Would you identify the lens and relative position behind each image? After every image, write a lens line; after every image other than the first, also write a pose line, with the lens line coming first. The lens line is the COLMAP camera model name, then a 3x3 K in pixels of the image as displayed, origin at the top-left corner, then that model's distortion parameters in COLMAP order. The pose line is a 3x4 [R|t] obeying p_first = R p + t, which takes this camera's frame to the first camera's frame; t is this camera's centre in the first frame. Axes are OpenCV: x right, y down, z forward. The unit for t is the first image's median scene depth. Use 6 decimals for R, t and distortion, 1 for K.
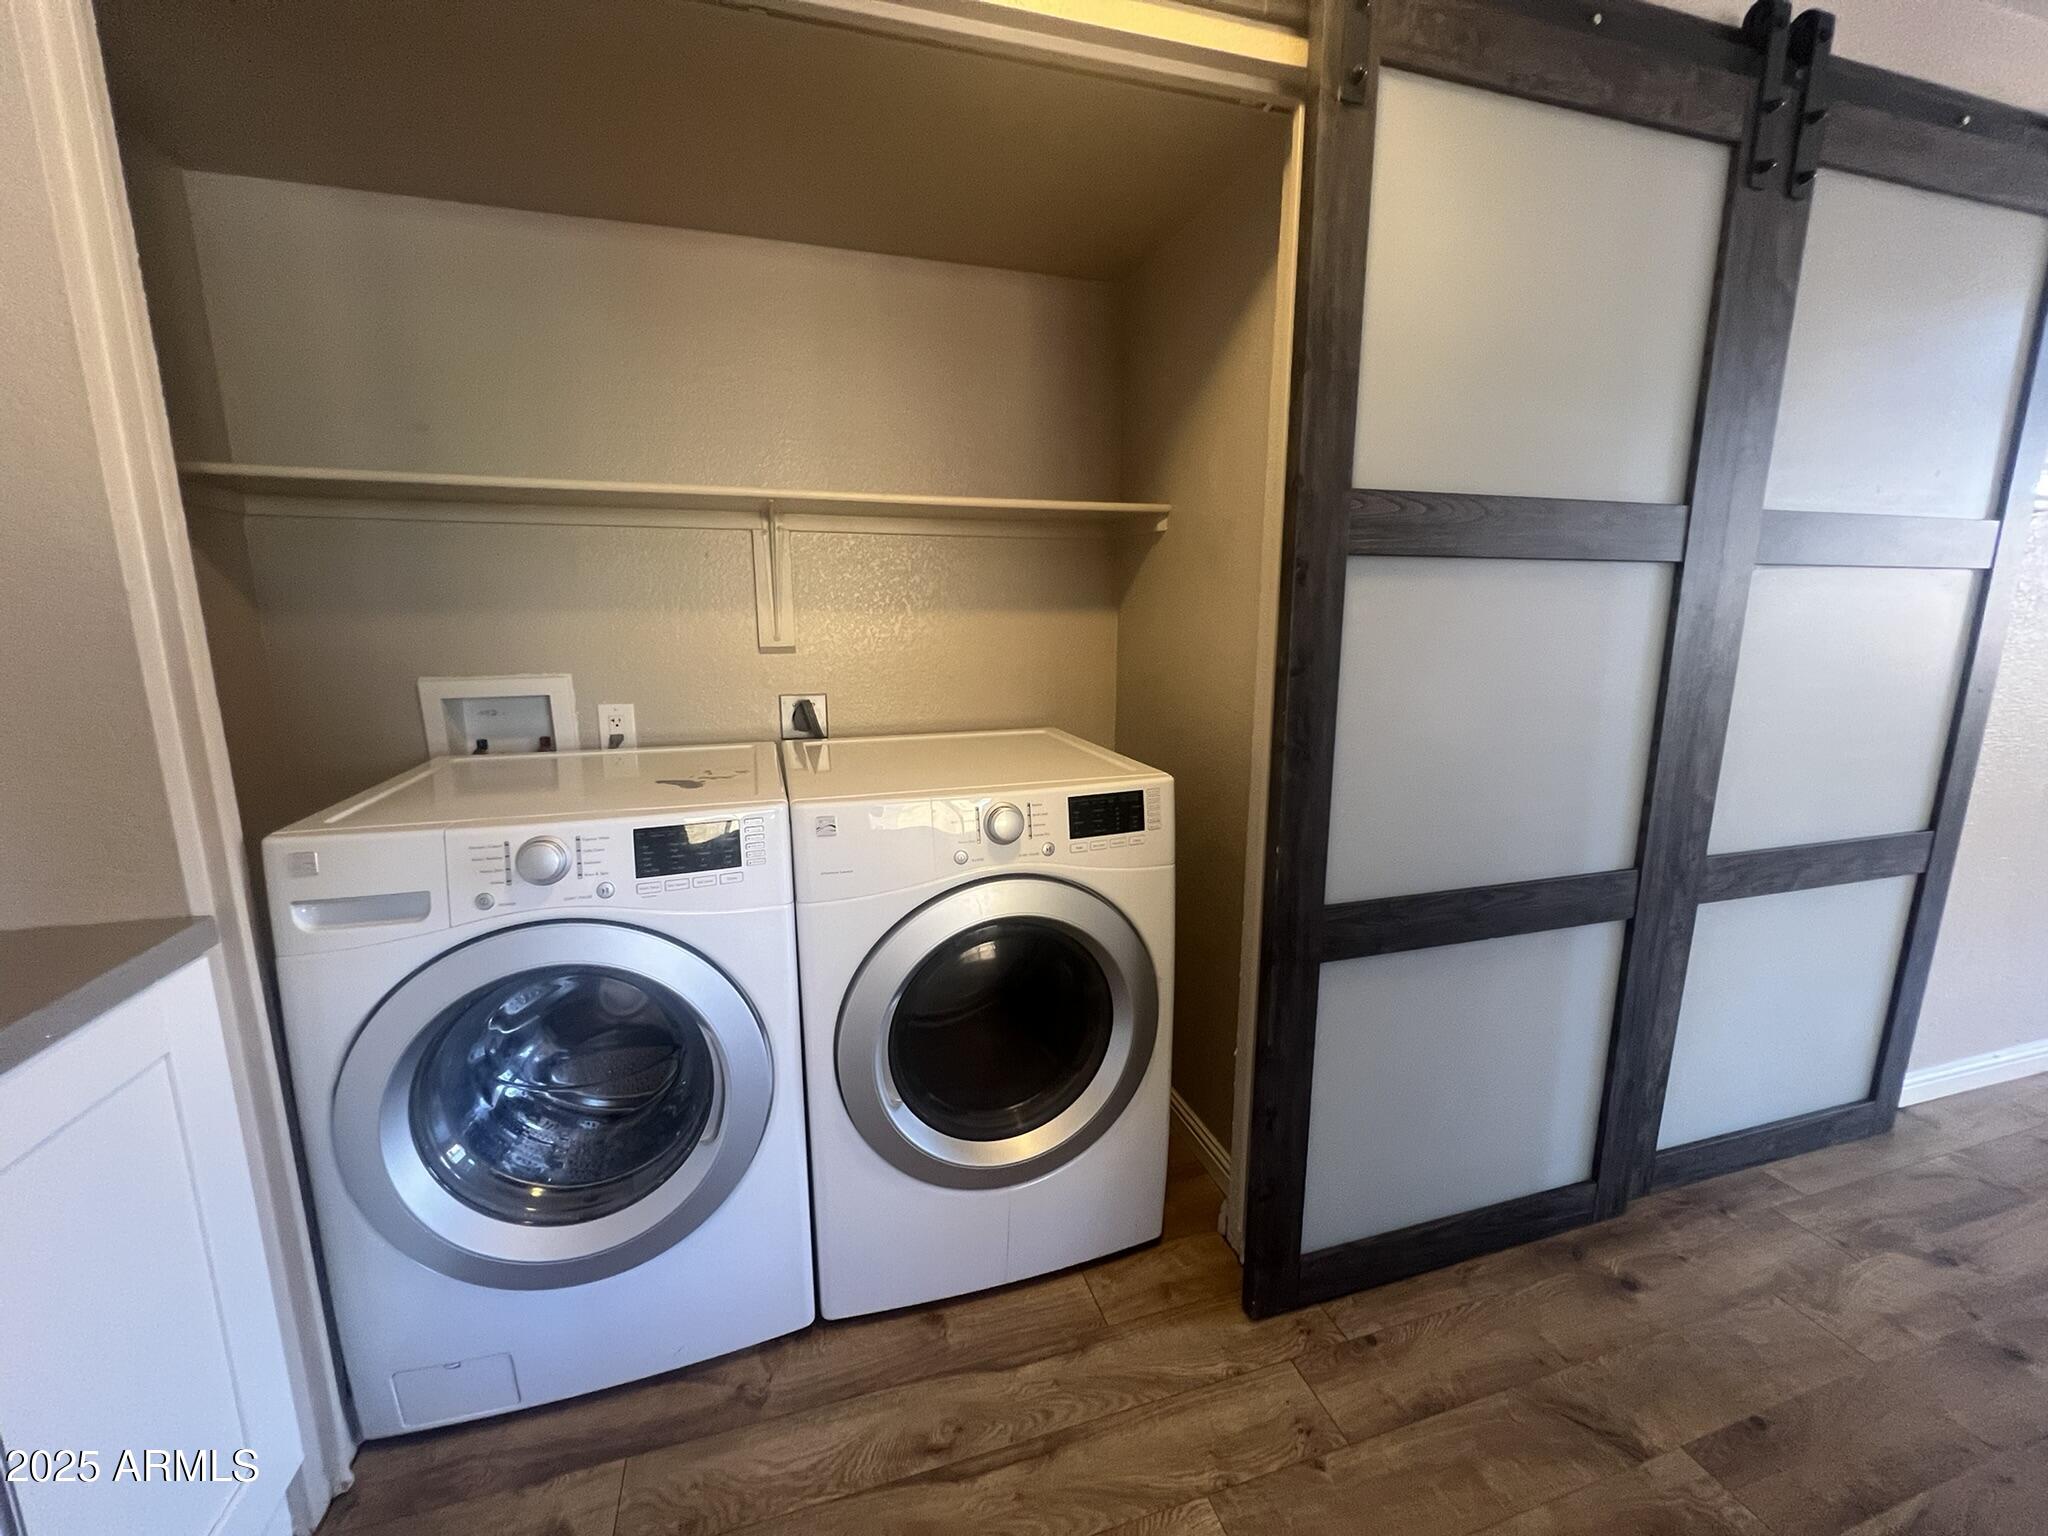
lens RADIAL K [[824.5, 0, 1030.4], [0, 824.5, 754.4], [0, 0, 1]] dist [-0.000090, 0.001135]
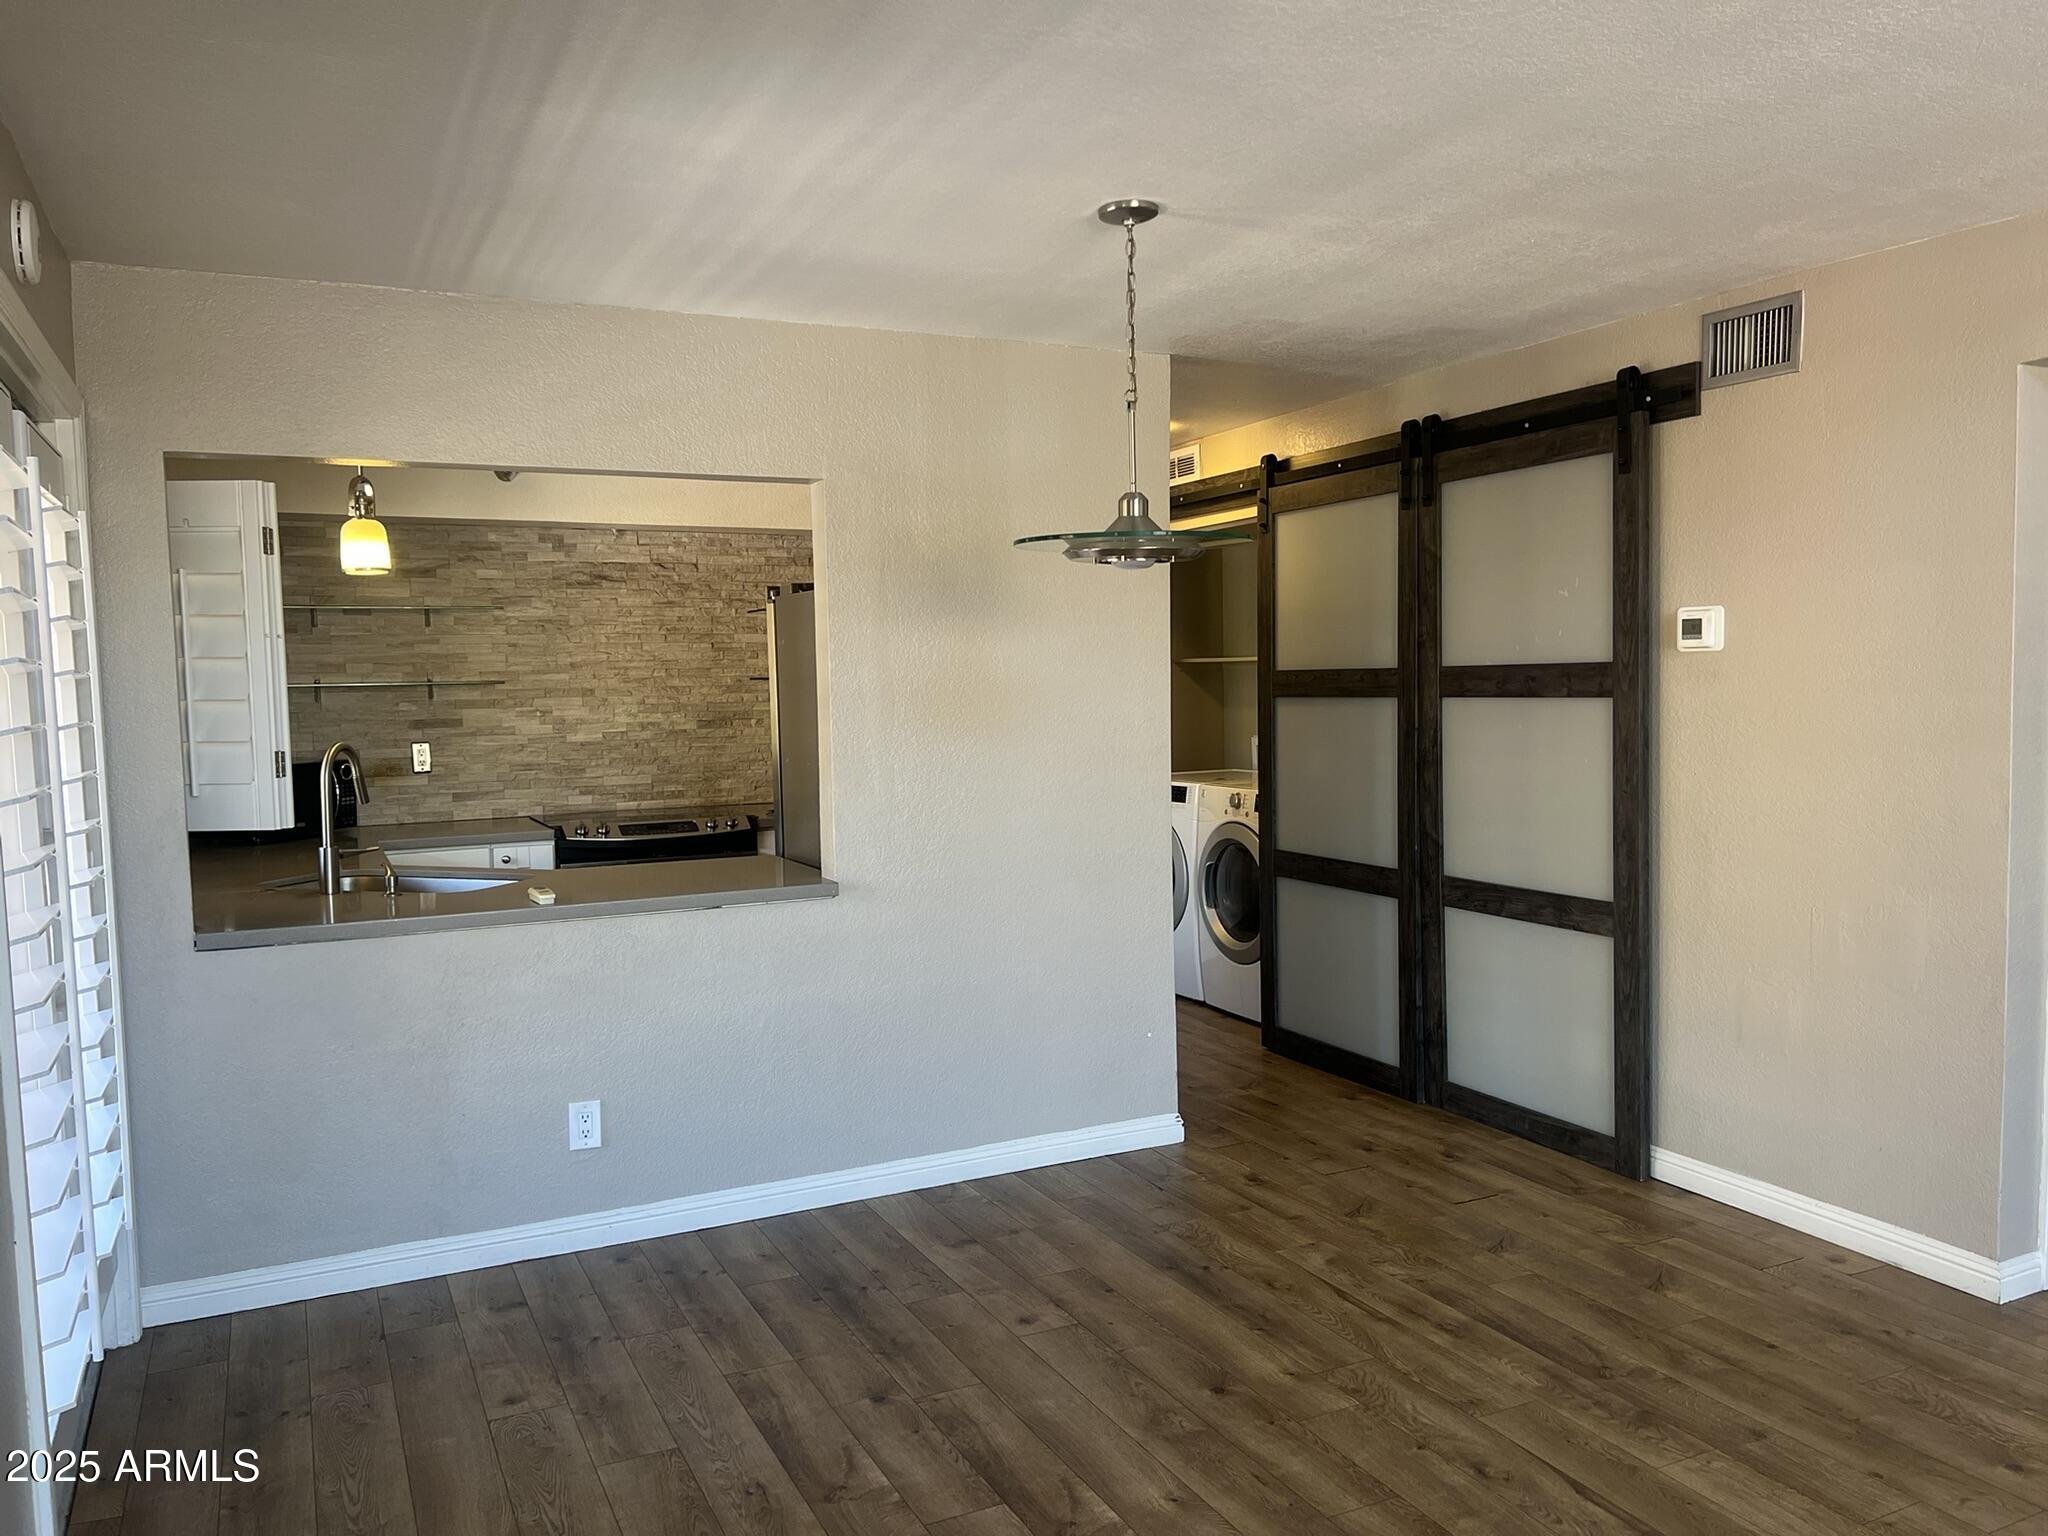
lens RADIAL K [[1551.9, 0, 1025.4], [0, 1551.9, 789.1], [0, 0, 1]] dist [0.037846, -0.033491]
pose [[0.147605, 0.072667, -0.986373, 3.716561], [-0.160868, 0.985781, 0.048551, -0.057305], [0.975876, 0.151509, 0.157196, -0.293705]]
